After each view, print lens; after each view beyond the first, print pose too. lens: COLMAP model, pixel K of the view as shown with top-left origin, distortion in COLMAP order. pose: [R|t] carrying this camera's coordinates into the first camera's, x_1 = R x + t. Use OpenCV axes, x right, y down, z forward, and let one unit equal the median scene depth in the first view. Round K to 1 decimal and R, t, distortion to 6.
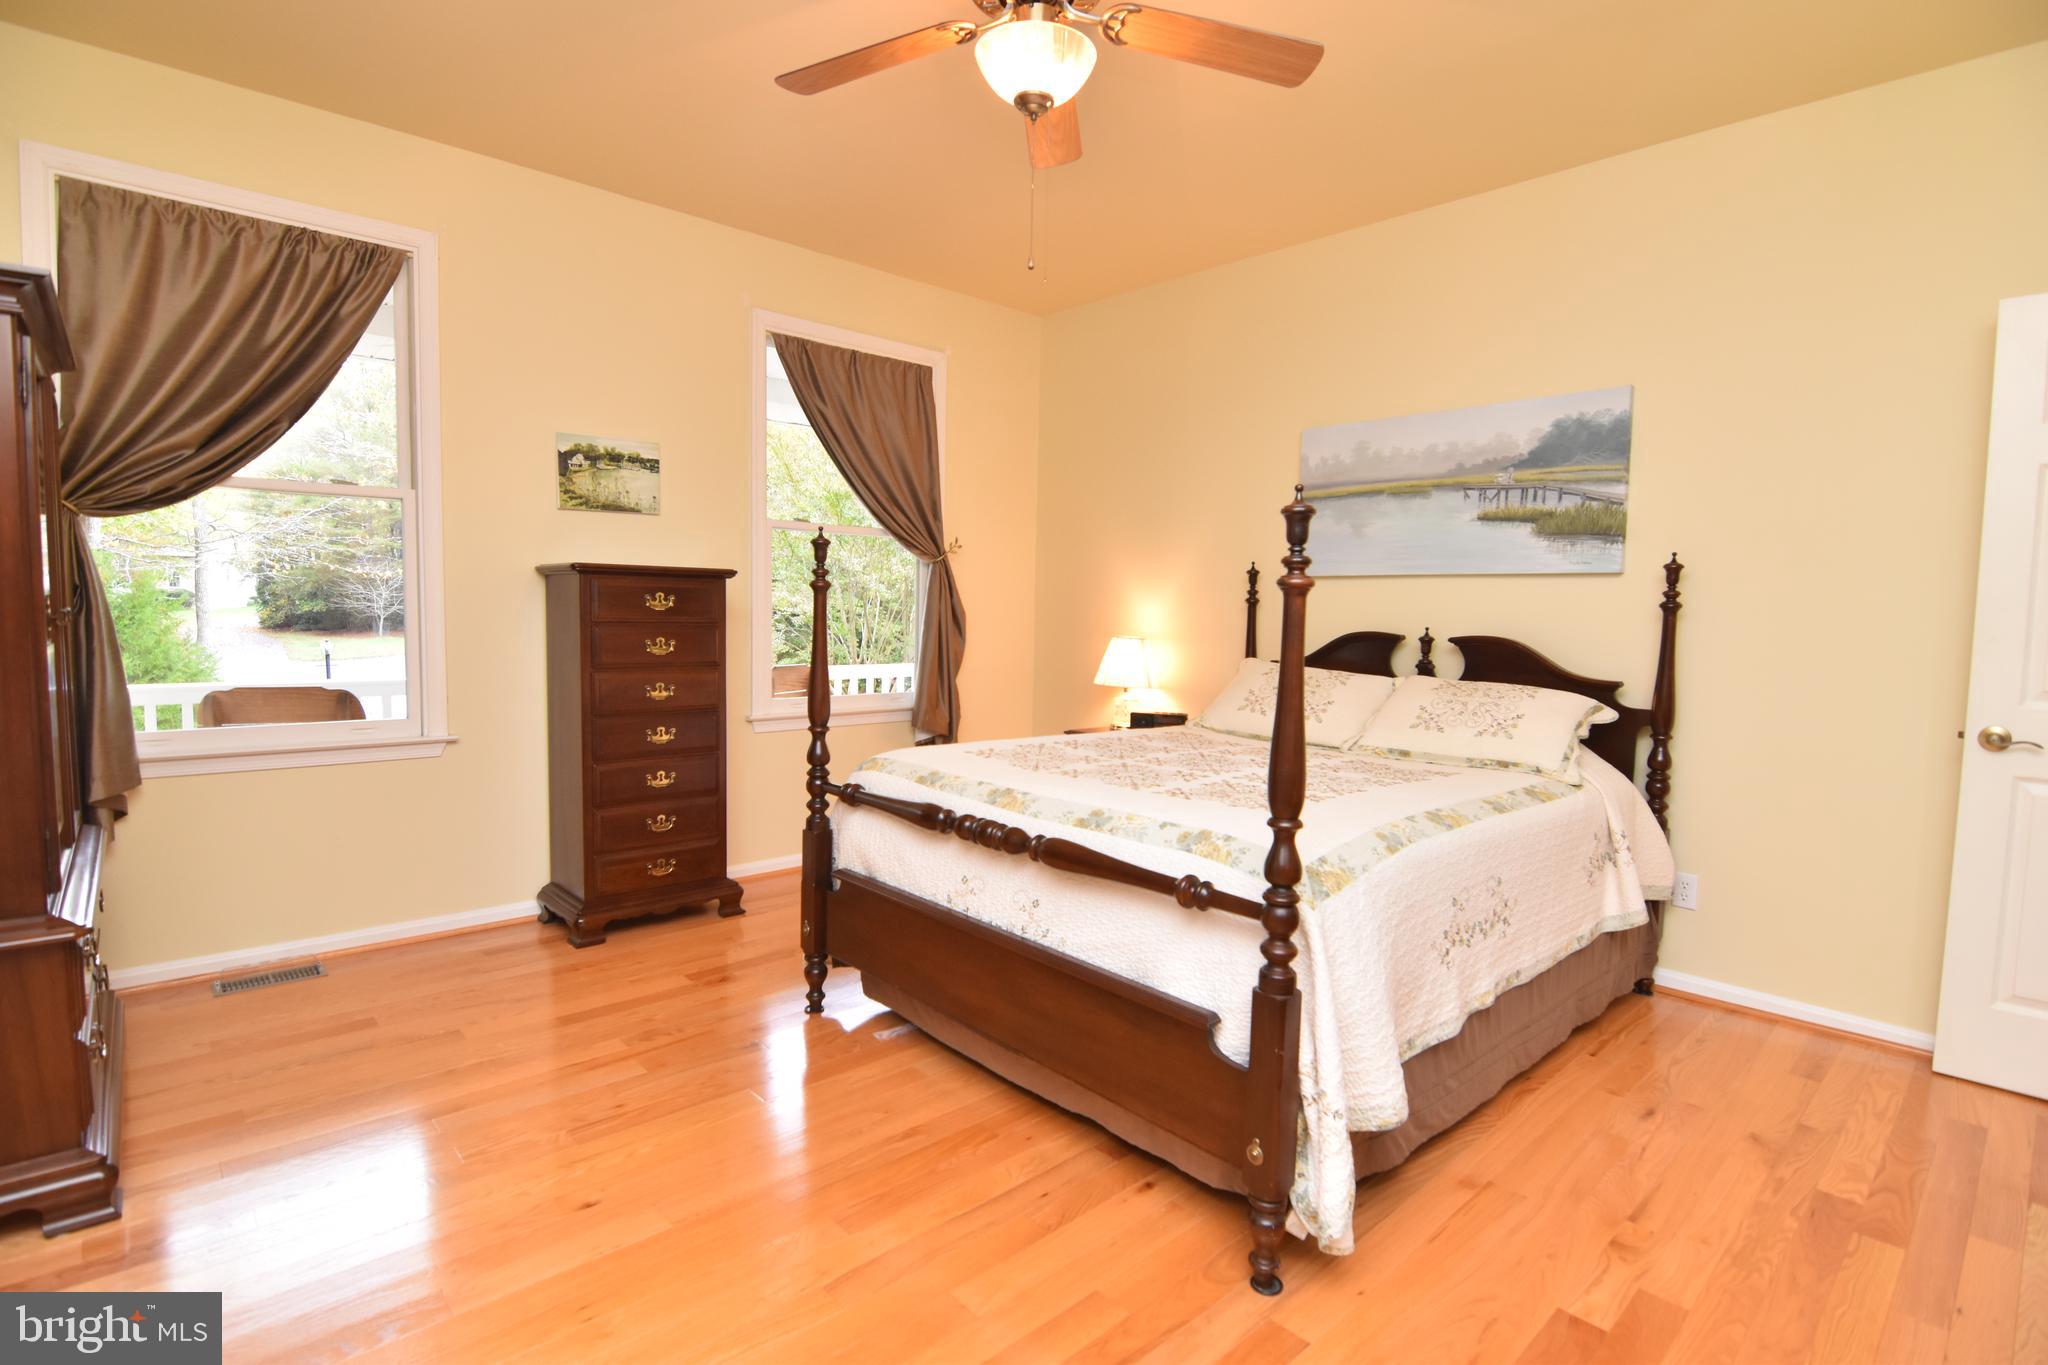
lens RADIAL K [[977.3, 0, 1024.0], [0, 977.3, 682.5], [0, 0, 1]] dist [-0.019362, 0.000026]
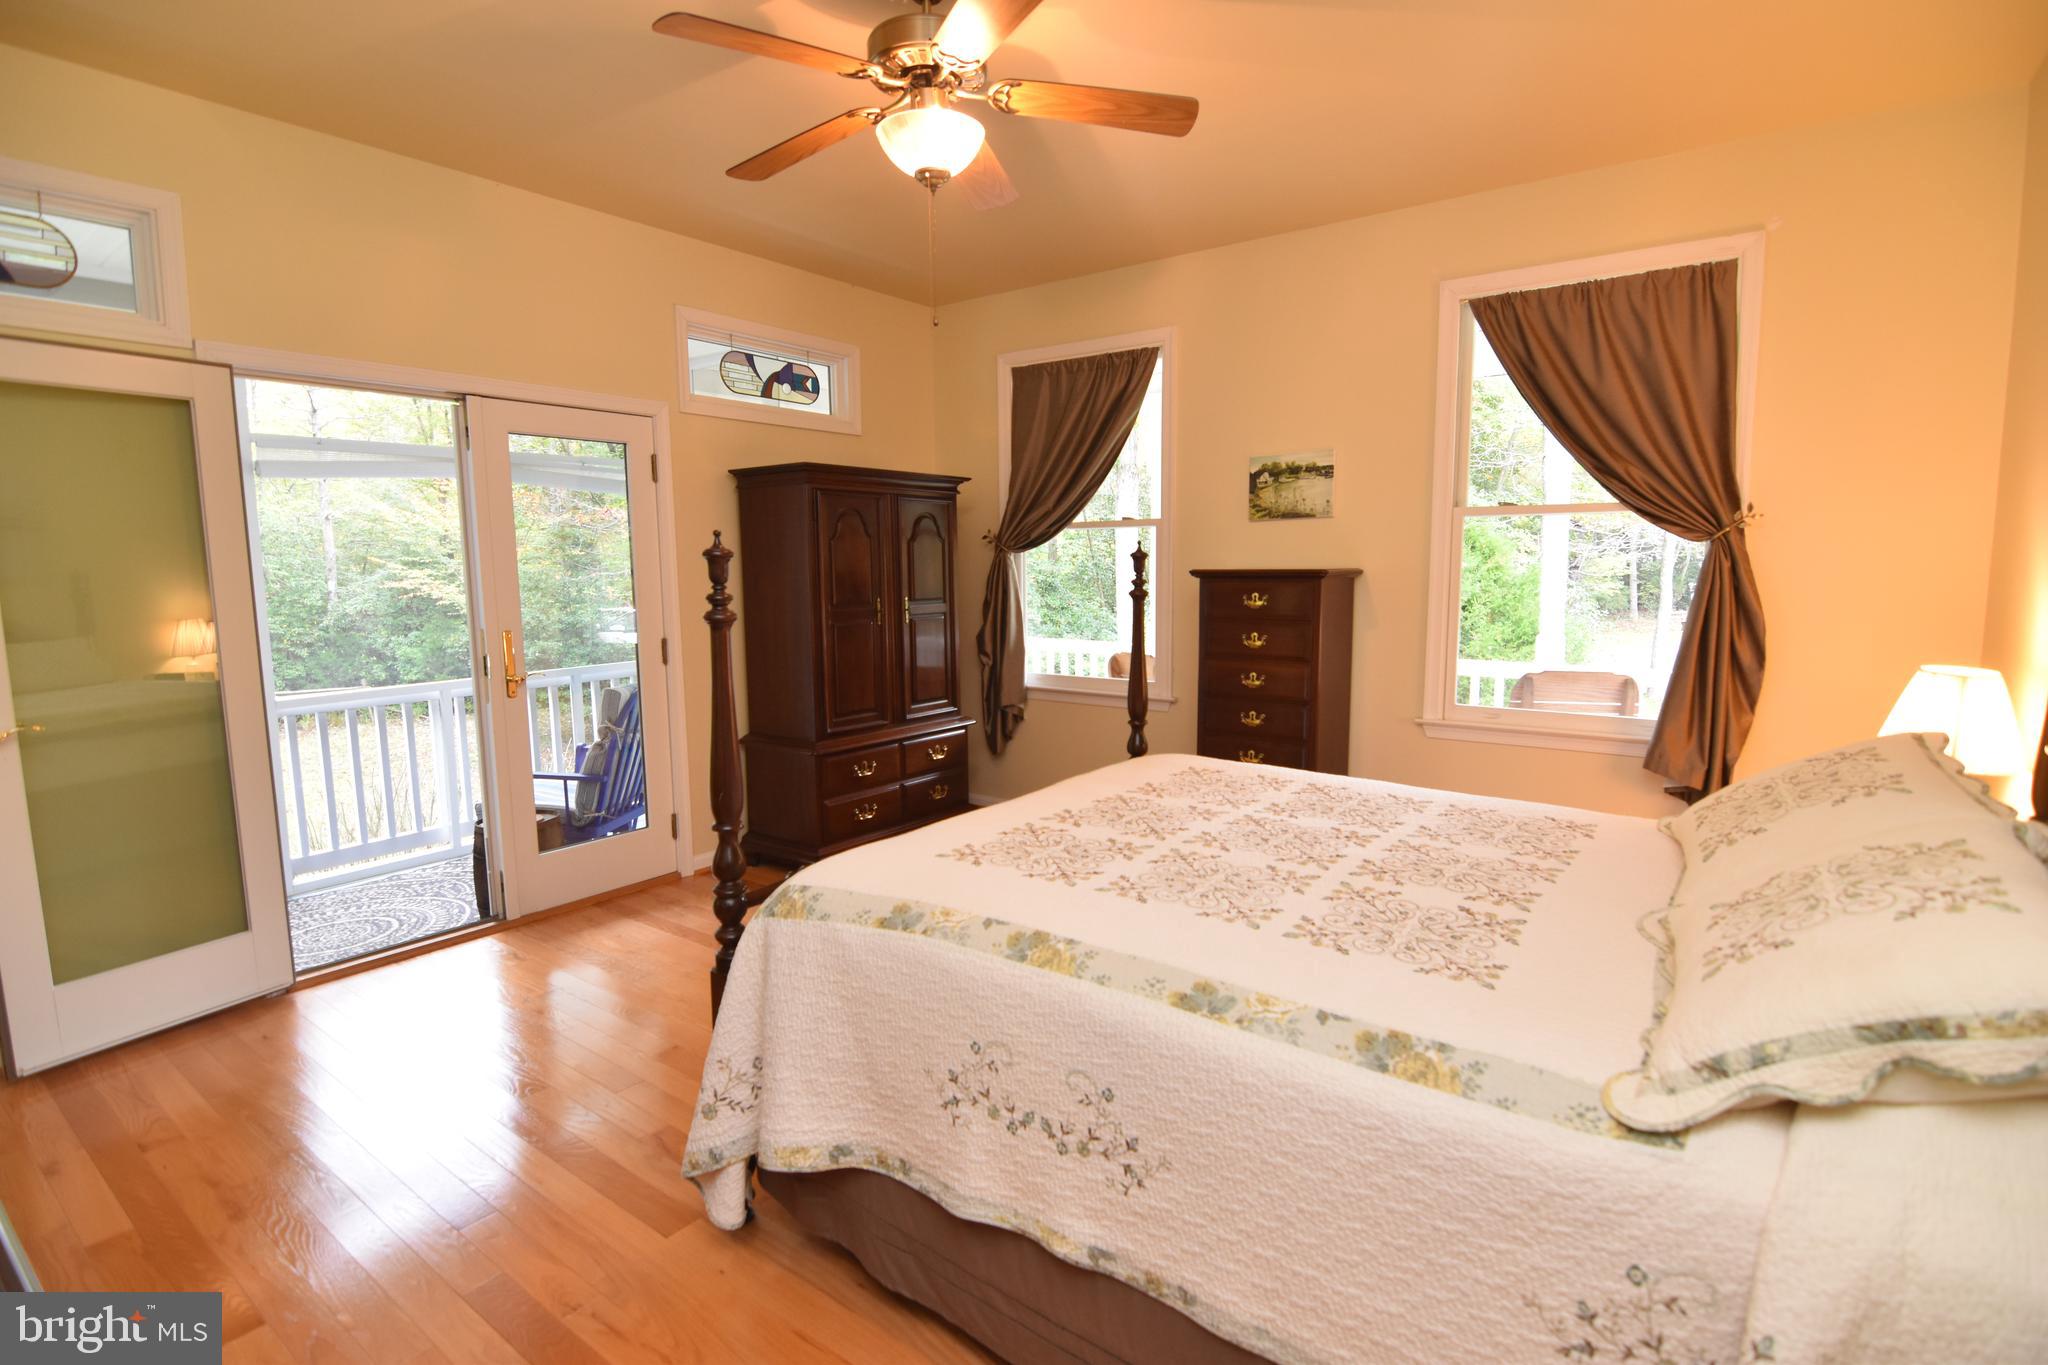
lens RADIAL K [[958.1, 0, 1024.0], [0, 958.1, 682.5], [0, 0, 1]] dist [-0.014068, -0.000127]
pose [[0.207389, 0.096528, -0.973484, 0.620746], [-0.065104, 0.994276, 0.084720, -0.061794], [0.976090, 0.045808, 0.212487, 0.479146]]
